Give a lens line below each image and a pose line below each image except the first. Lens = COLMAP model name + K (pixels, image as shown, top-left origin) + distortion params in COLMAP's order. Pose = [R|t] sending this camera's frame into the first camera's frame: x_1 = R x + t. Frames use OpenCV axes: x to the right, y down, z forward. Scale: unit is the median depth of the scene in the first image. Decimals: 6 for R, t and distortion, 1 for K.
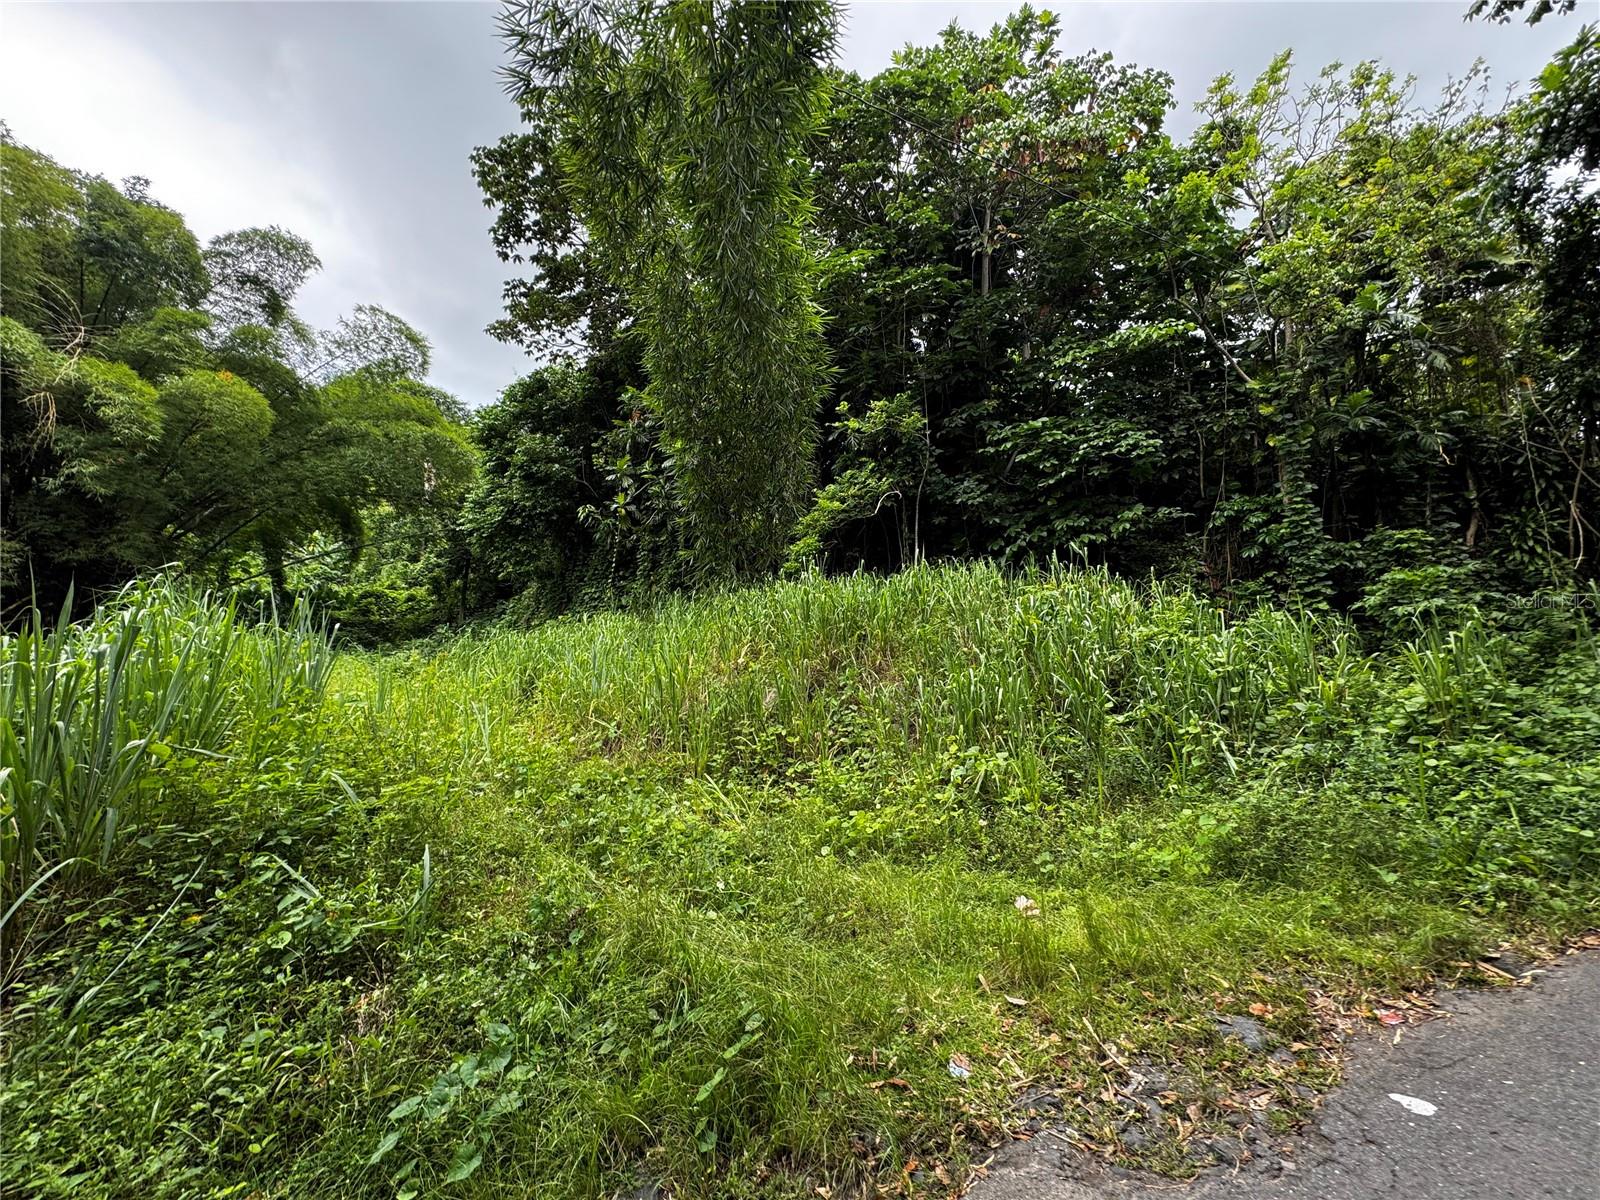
lens RADIAL K [[638.4, 0, 796.9], [0, 638.4, 599.9], [0, 0, 1]] dist [0.001217, 0.000563]
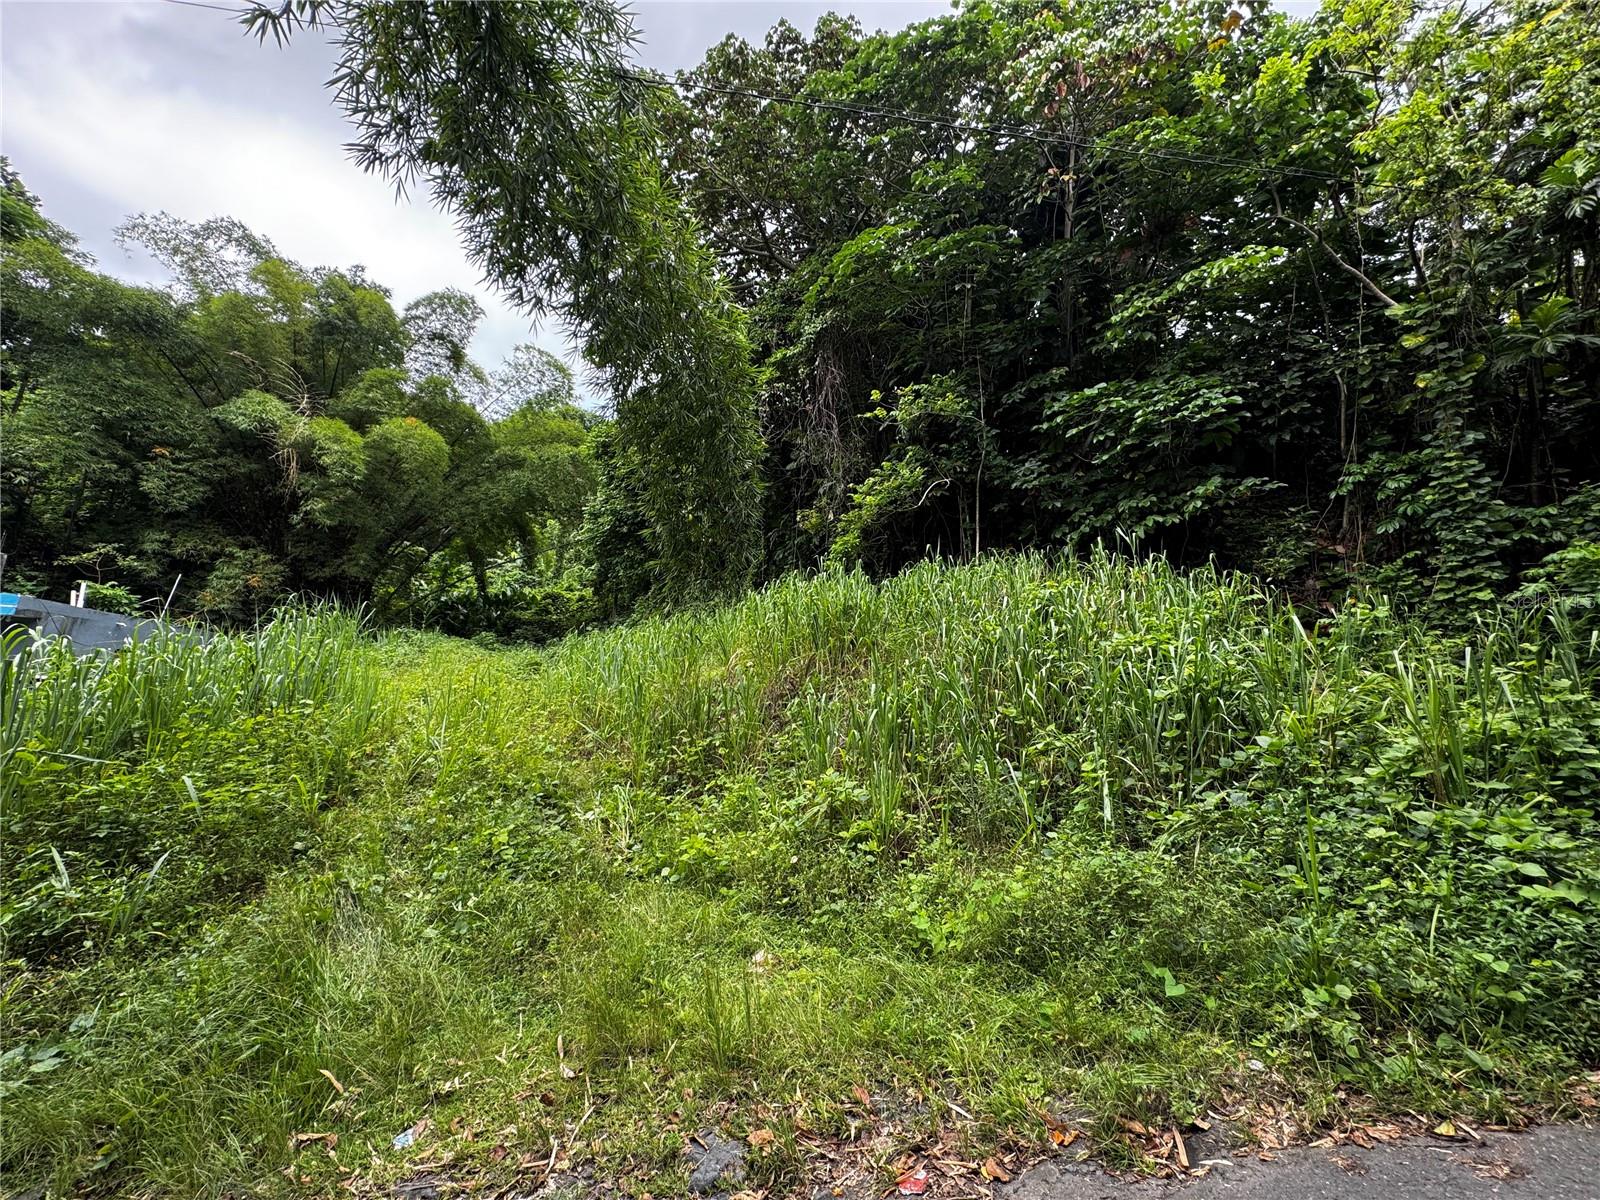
lens RADIAL K [[638.4, 0, 796.9], [0, 638.4, 599.9], [0, 0, 1]] dist [0.001217, 0.000563]
pose [[0.963058, -0.022687, -0.268335, 0.226526], [0.027202, 0.999544, 0.013119, -0.015487], [0.267915, -0.019933, 0.963236, 0.051837]]
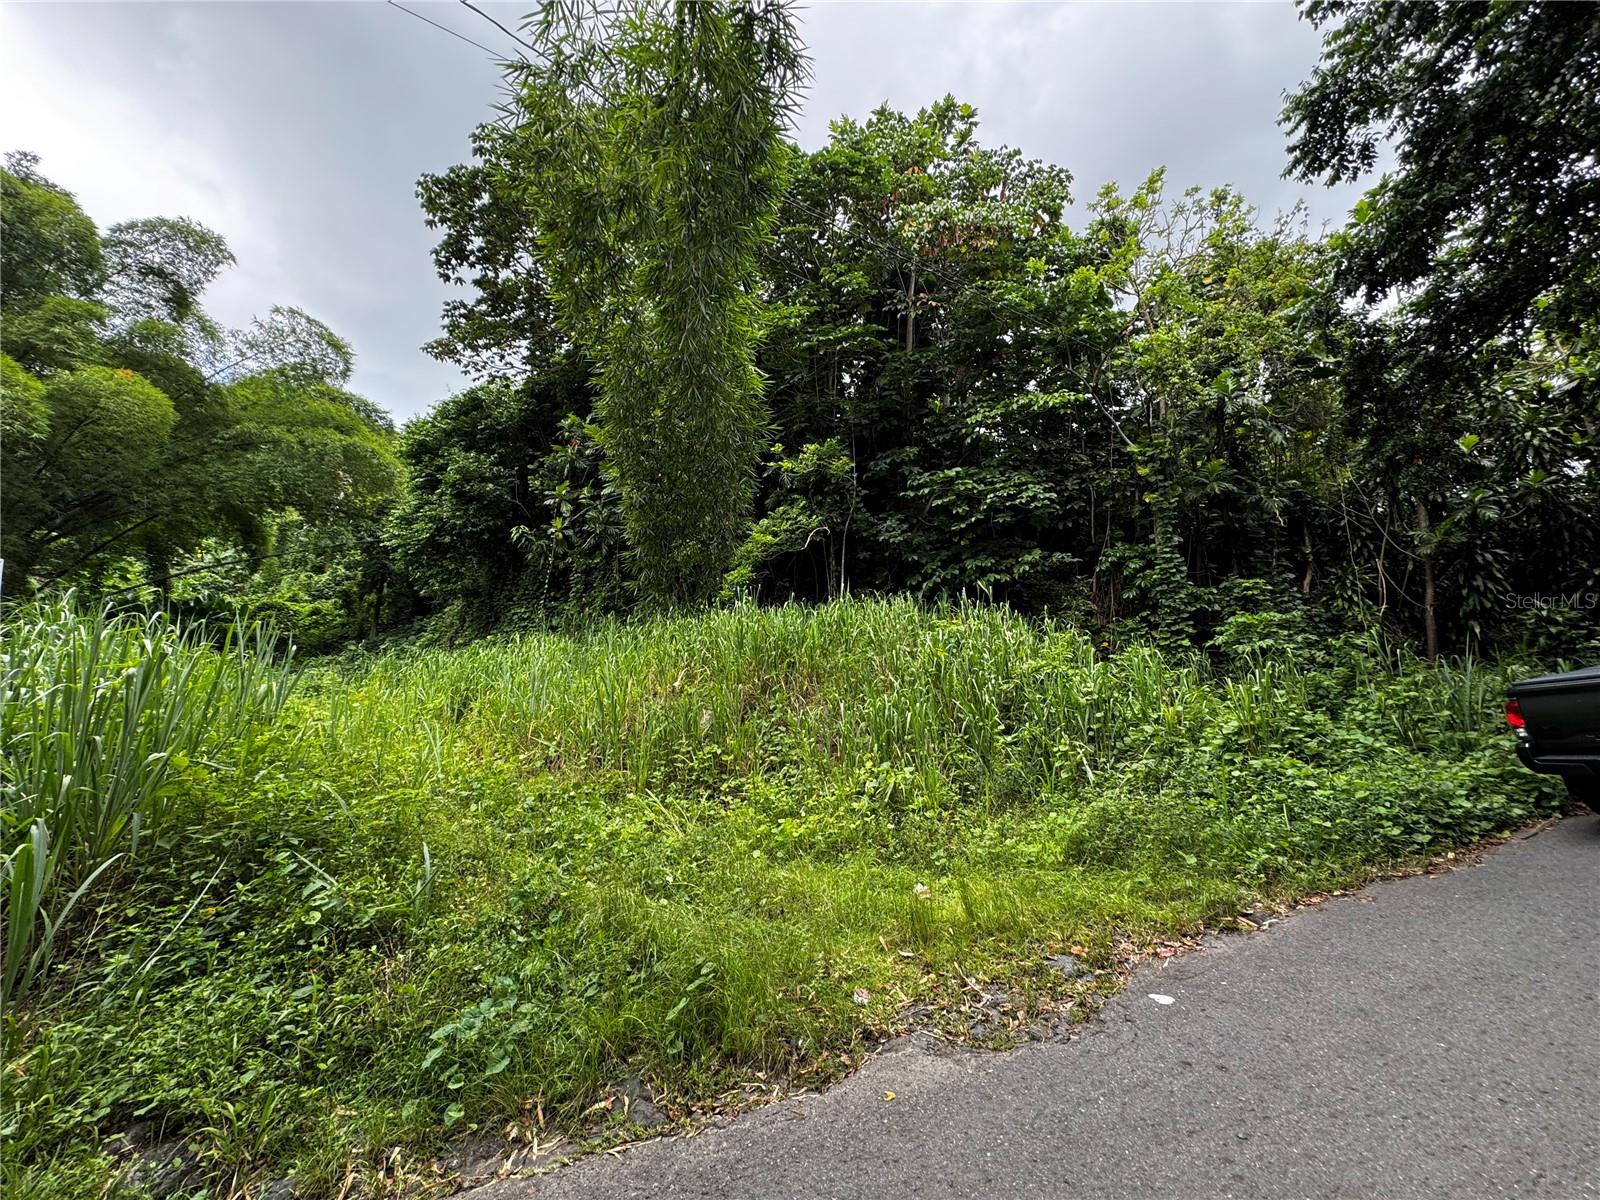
lens RADIAL K [[638.4, 0, 796.9], [0, 638.4, 599.9], [0, 0, 1]] dist [0.001217, 0.000563]
pose [[0.993304, 0.026537, 0.112444, -0.010542], [-0.022700, 0.999120, -0.035274, -0.010236], [-0.113281, 0.032486, 0.993032, -0.069578]]
